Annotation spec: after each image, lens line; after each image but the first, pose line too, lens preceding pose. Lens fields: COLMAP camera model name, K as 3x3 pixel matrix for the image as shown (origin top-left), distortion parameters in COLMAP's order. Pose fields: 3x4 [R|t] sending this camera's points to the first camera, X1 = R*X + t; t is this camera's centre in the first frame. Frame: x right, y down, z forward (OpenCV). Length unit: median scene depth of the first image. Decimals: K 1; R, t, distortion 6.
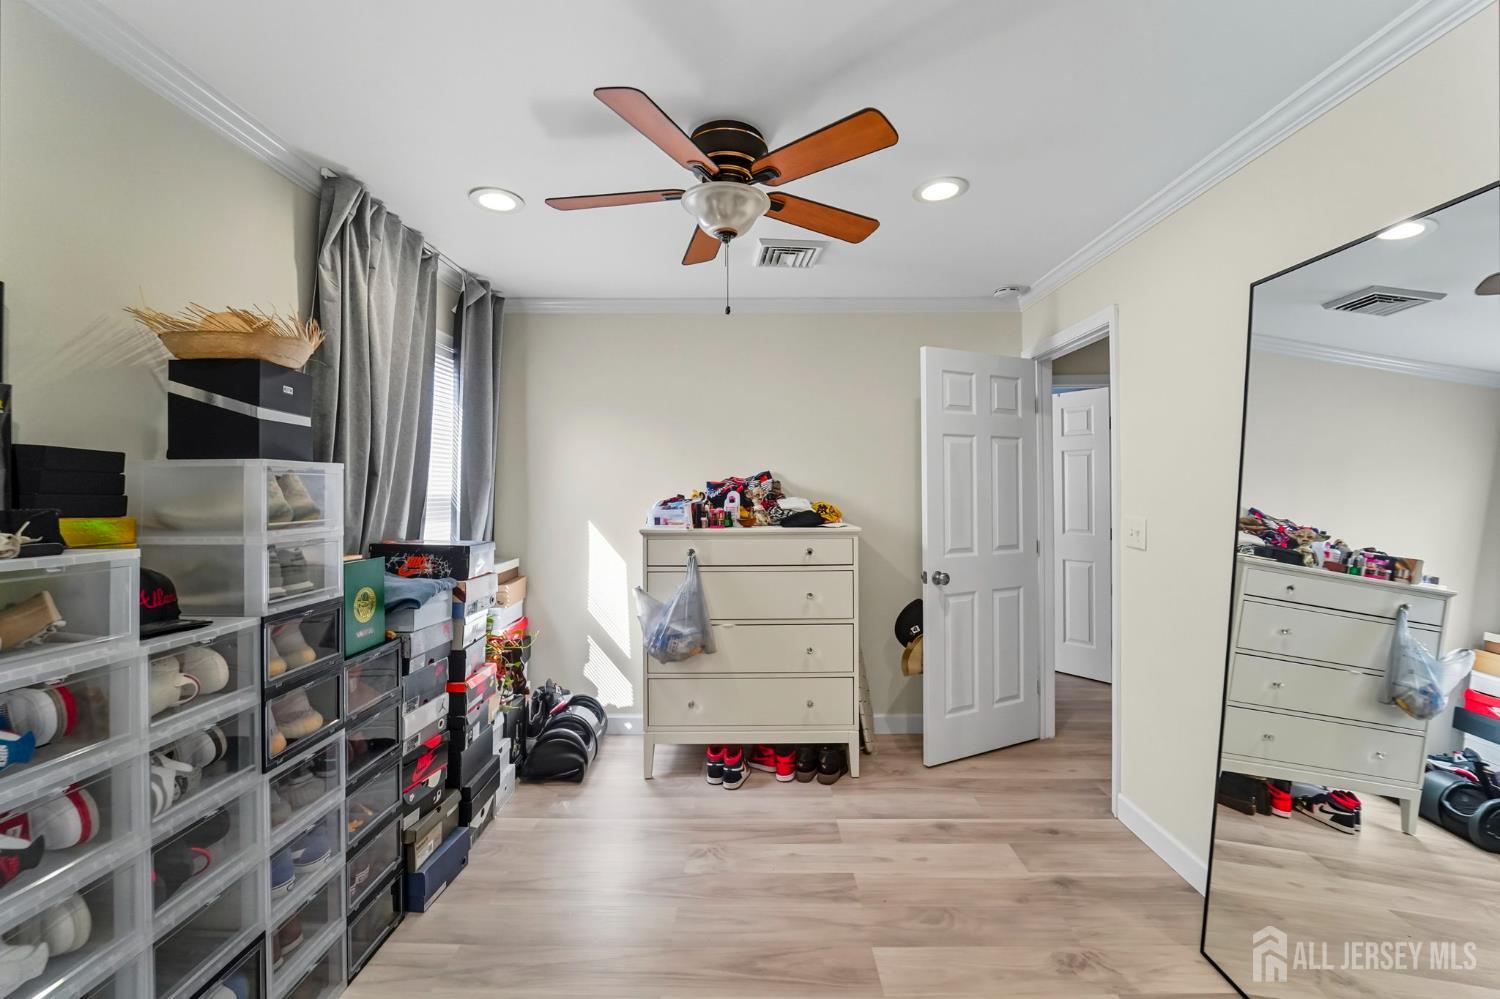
lens RADIAL K [[631.7, 0, 758.4], [0, 631.7, 498.7], [0, 0, 1]] dist [-0.017832, -0.000579]
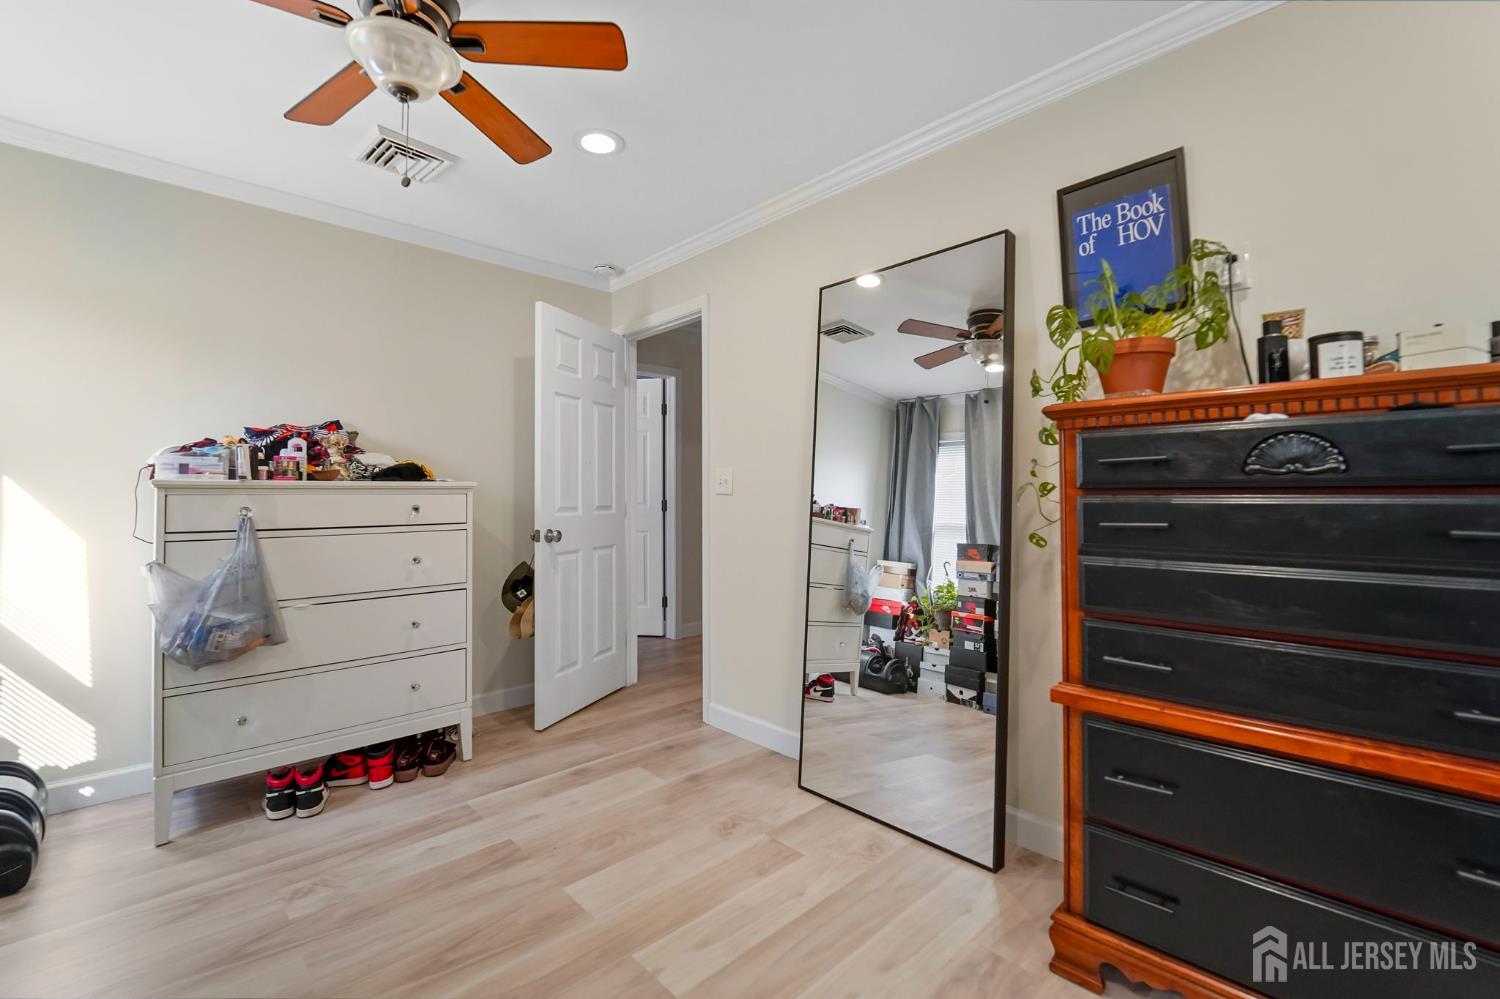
lens RADIAL K [[631.7, 0, 762.9], [0, 631.7, 493.7], [0, 0, 1]] dist [-0.017832, -0.000579]
pose [[0.720776, -0.001595, 0.693166, -0.167708], [0.014929, 0.999801, -0.013223, 0.079010], [-0.693007, 0.019879, 0.720656, 0.047977]]
